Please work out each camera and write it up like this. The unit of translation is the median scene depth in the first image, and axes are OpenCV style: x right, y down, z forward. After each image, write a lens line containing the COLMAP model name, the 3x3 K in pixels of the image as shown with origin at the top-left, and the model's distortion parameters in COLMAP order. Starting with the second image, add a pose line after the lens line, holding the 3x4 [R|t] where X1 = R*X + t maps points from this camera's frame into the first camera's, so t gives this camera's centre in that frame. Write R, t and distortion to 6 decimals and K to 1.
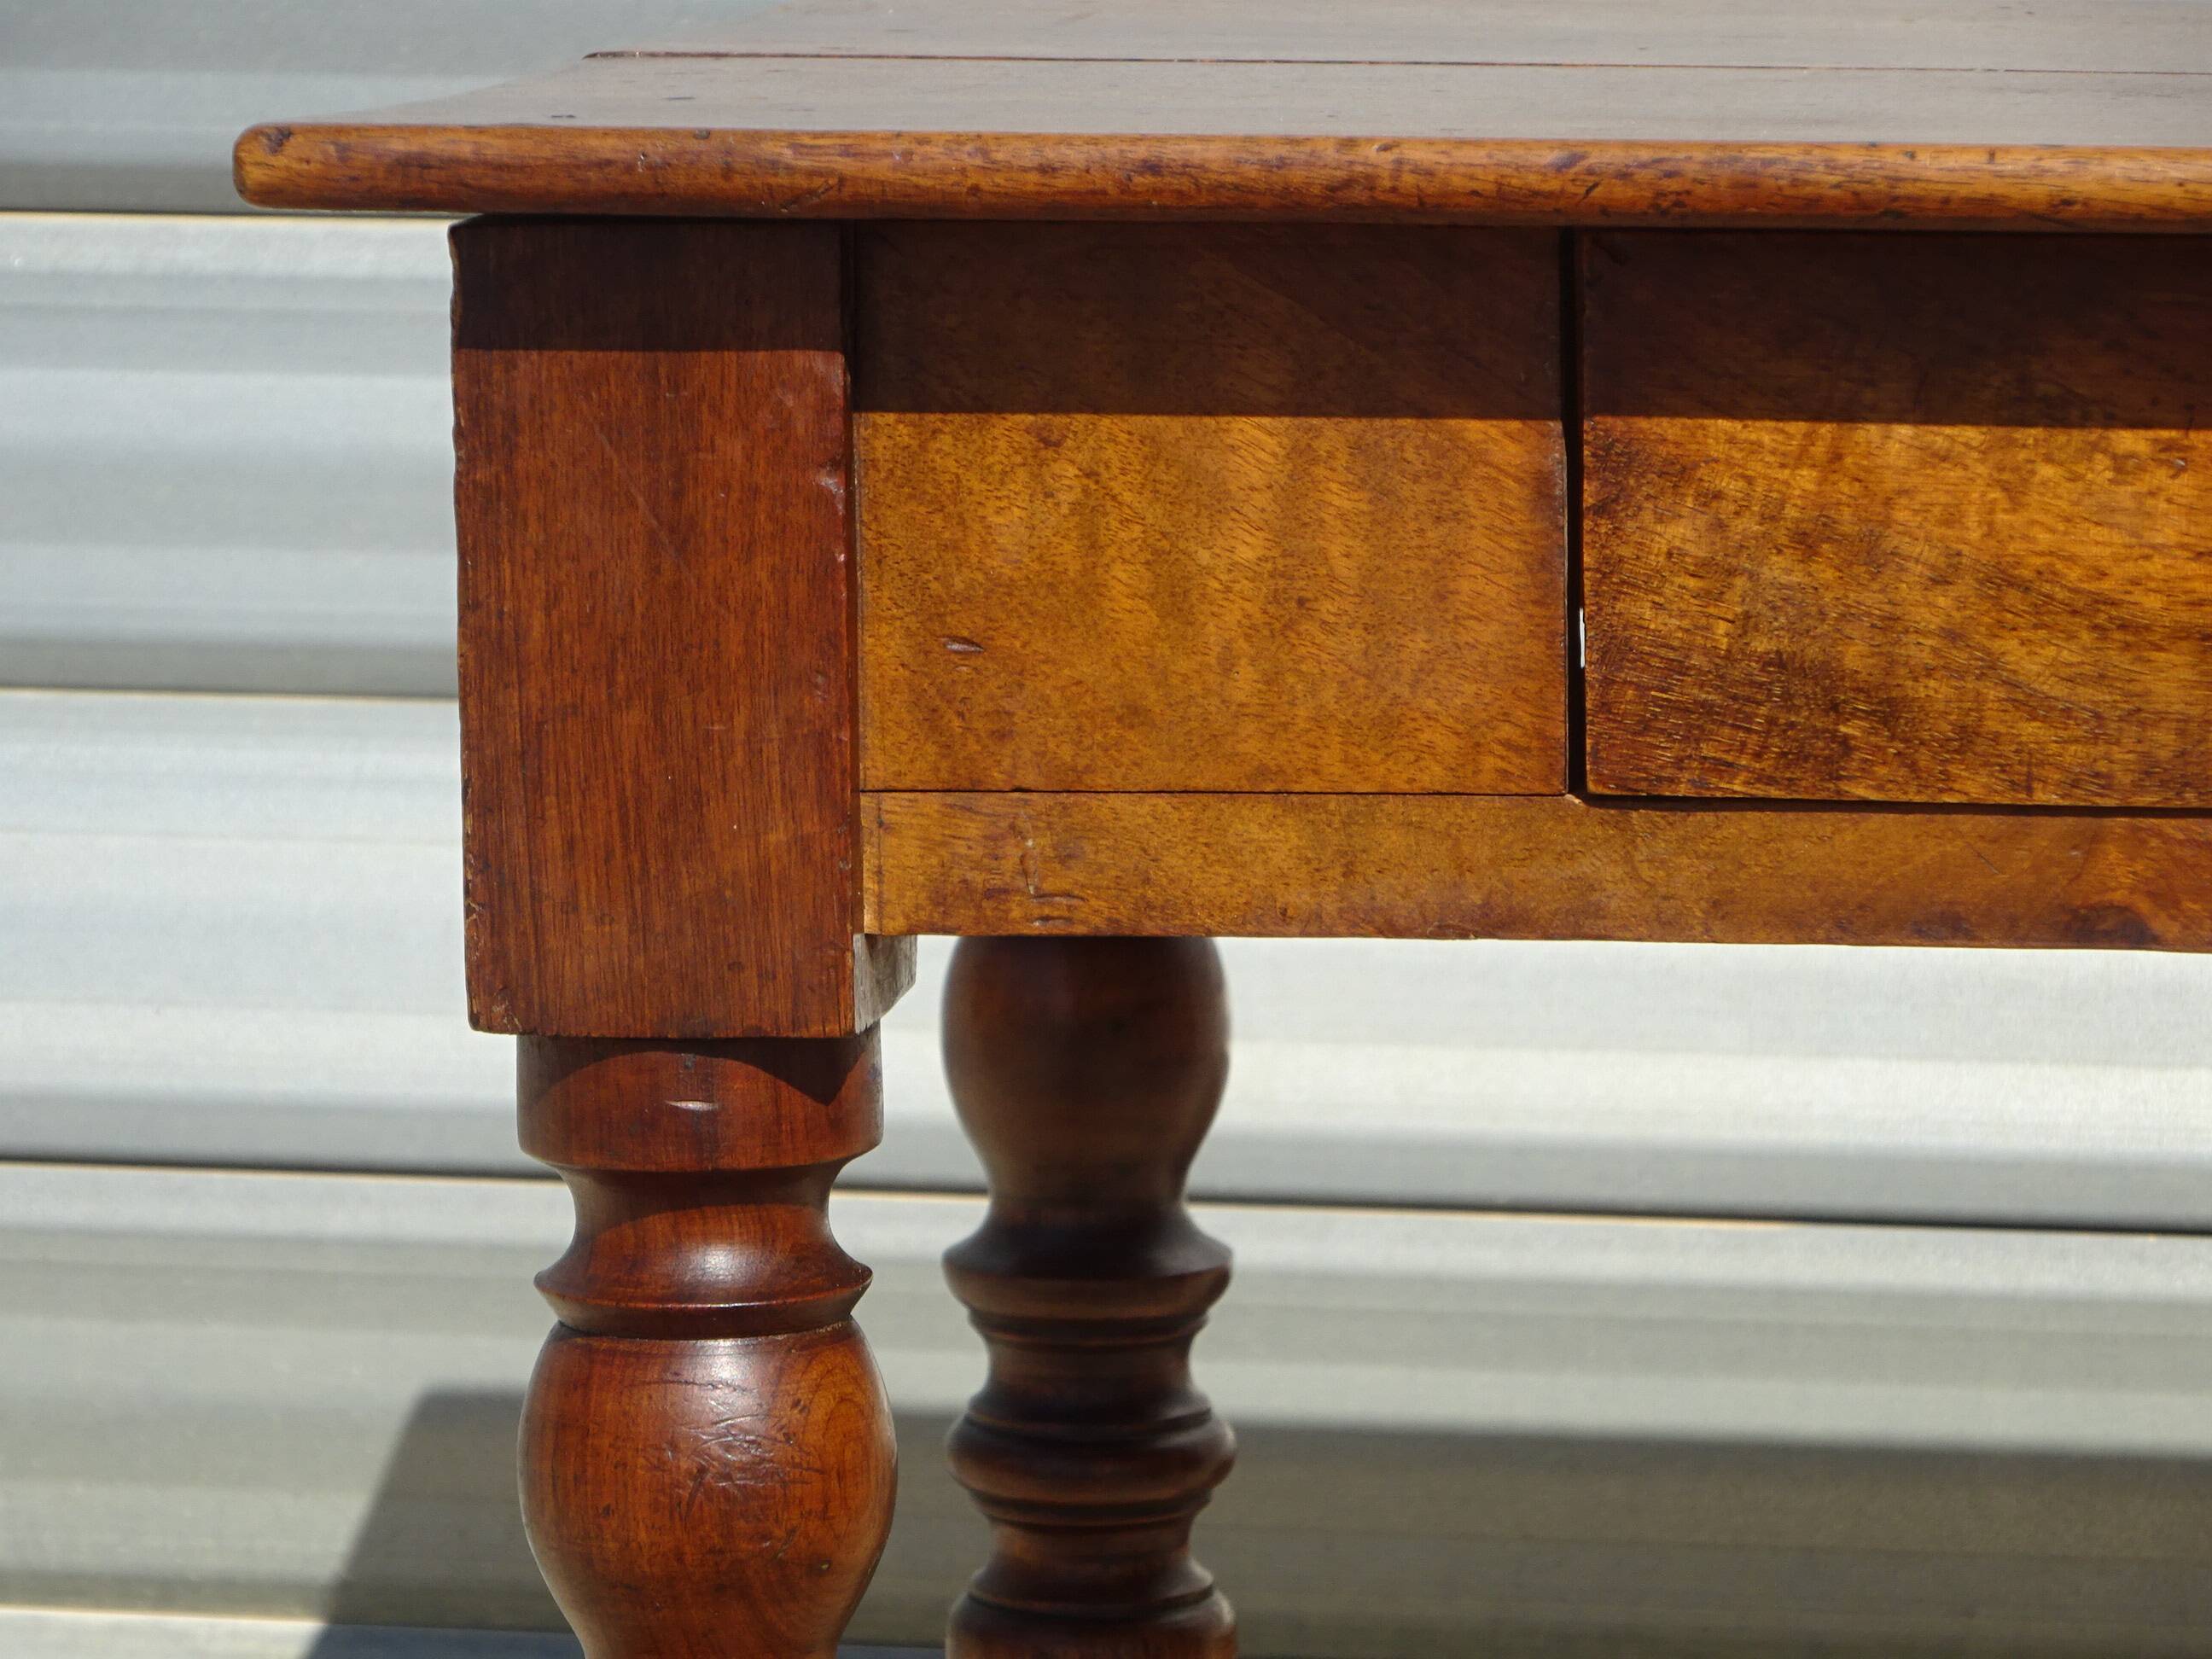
lens RADIAL K [[8811.0, 0, 1158.7], [0, 8811.0, 1276.5], [0, 0, 1]] dist [-0.147652, 0.000000]
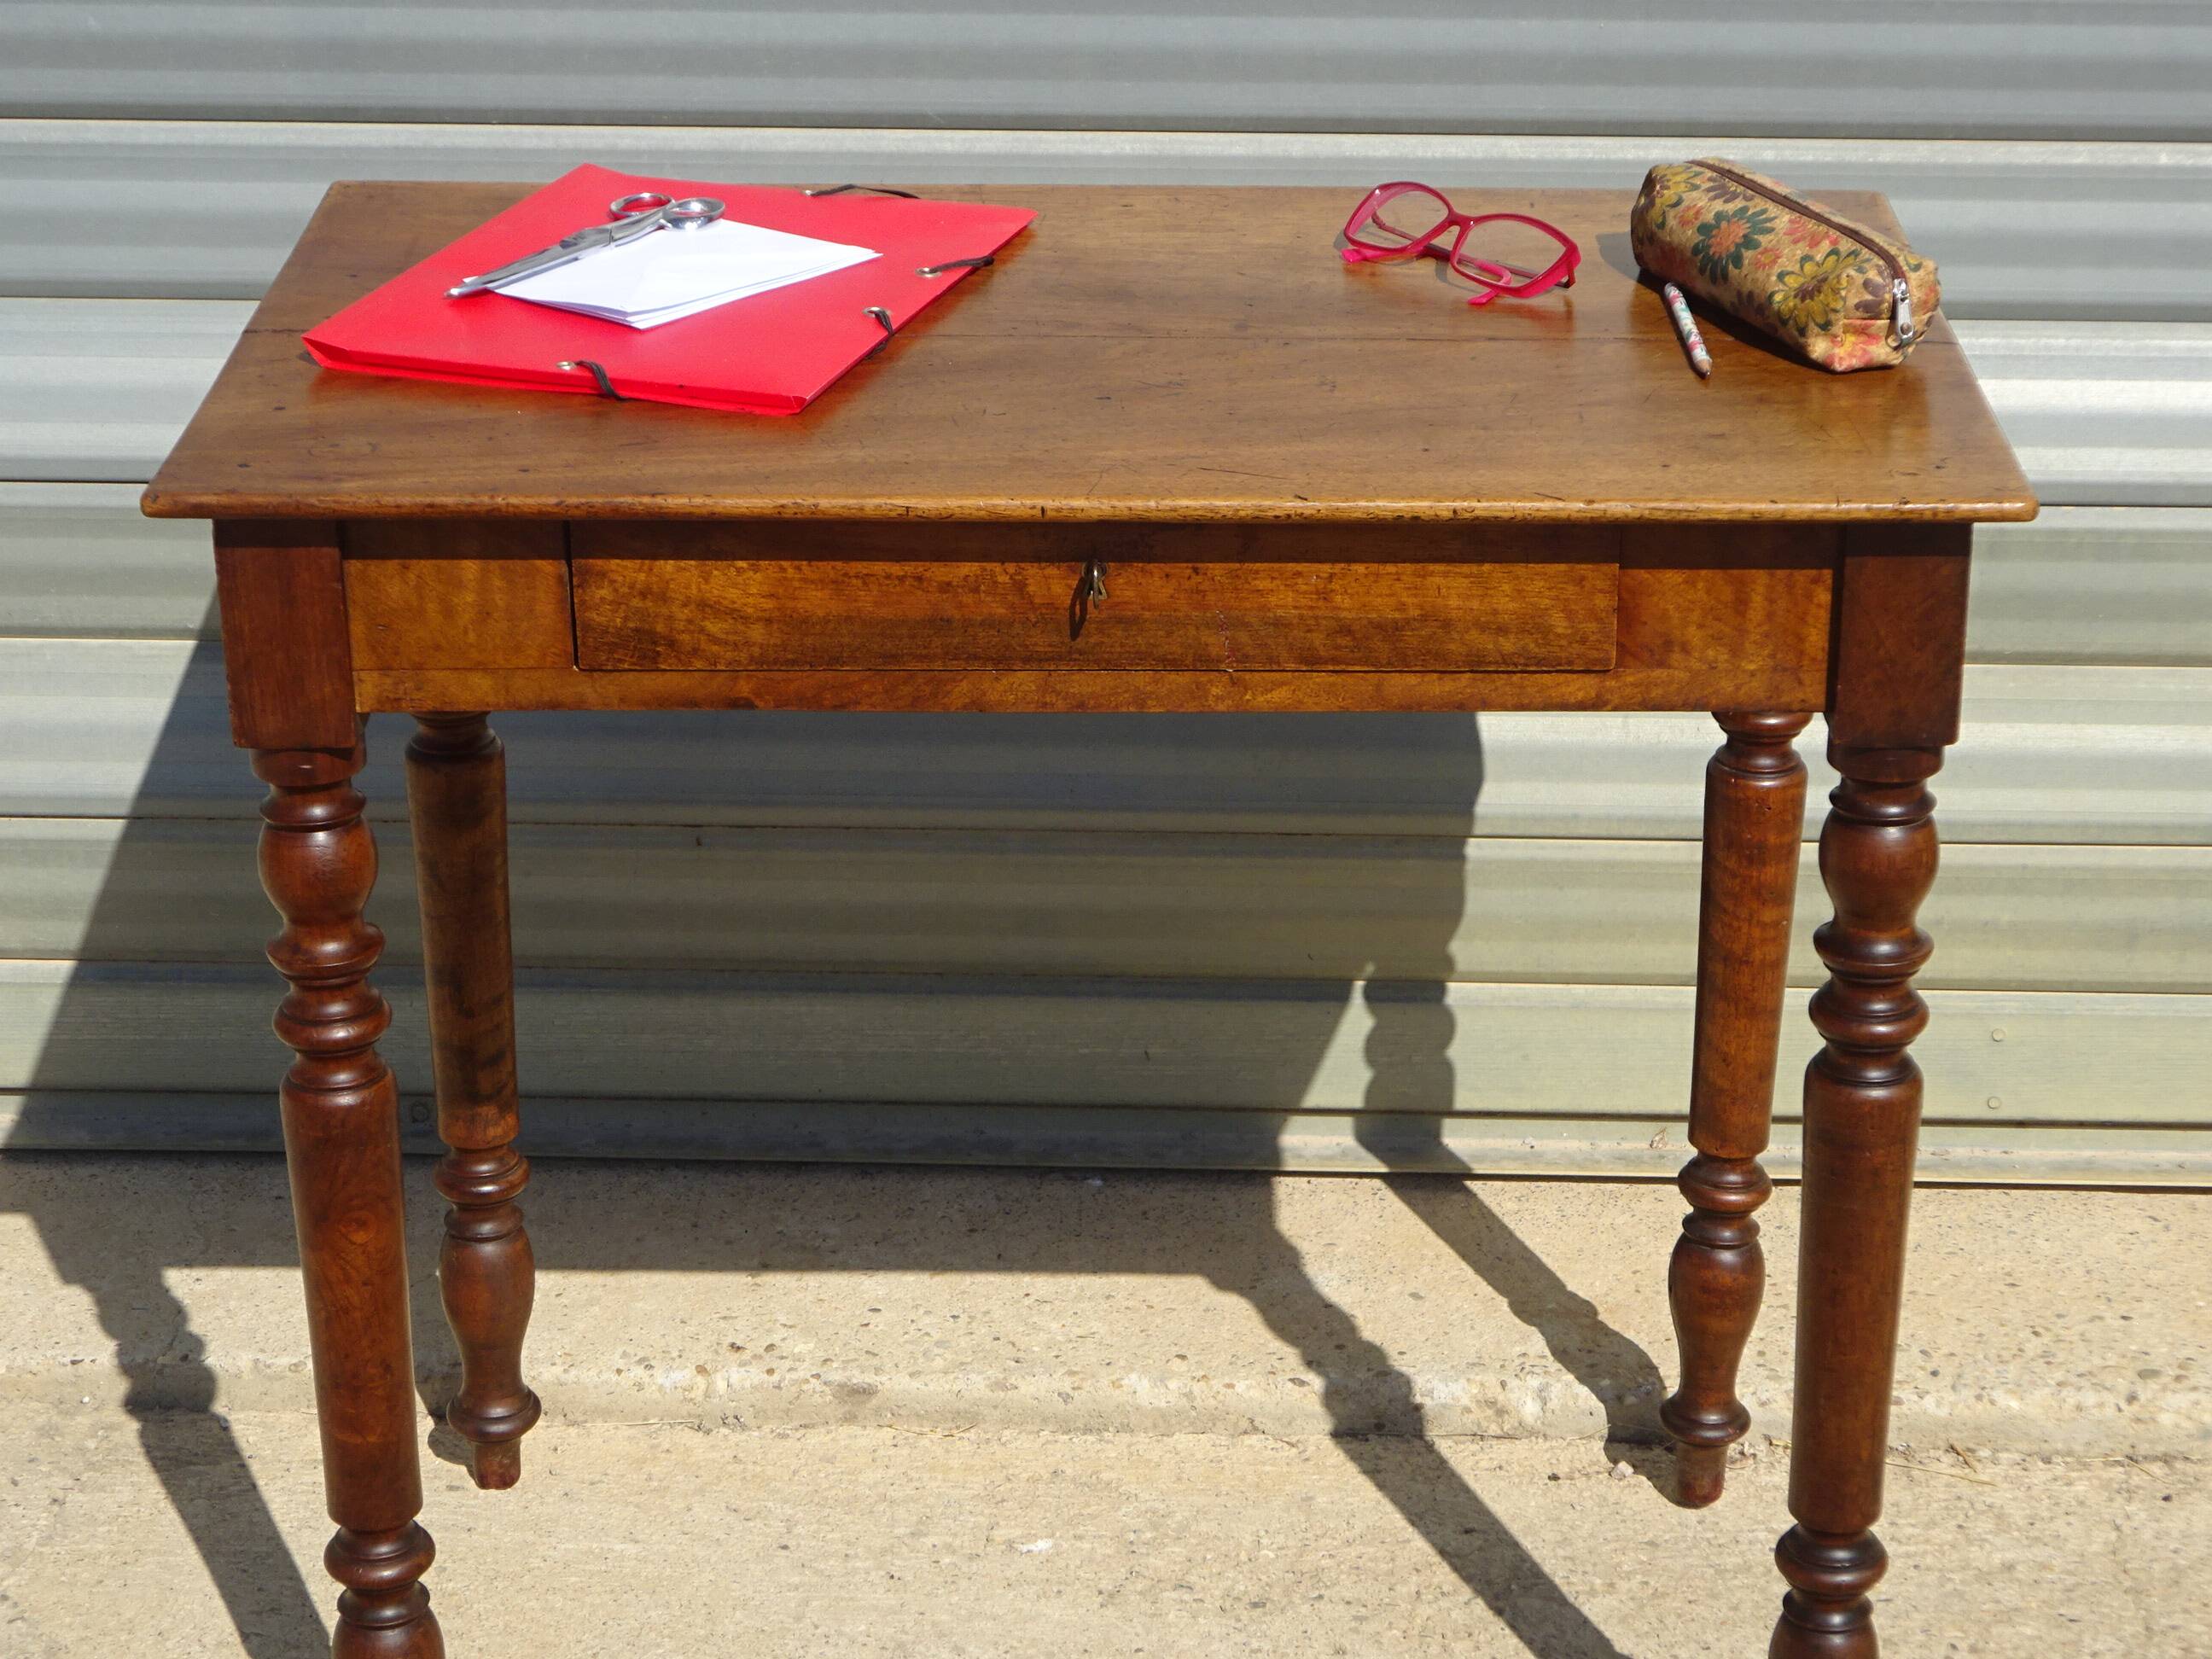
lens RADIAL K [[4592.8, 0, 1102.2], [0, 4592.8, 863.3], [0, 0, 1]] dist [0.004239, 0.000000]
pose [[0.992856, -0.051905, 0.107435, 0.054282], [0.025029, 0.970988, 0.237813, -0.382434], [-0.116662, -0.233425, 0.965351, -0.671250]]
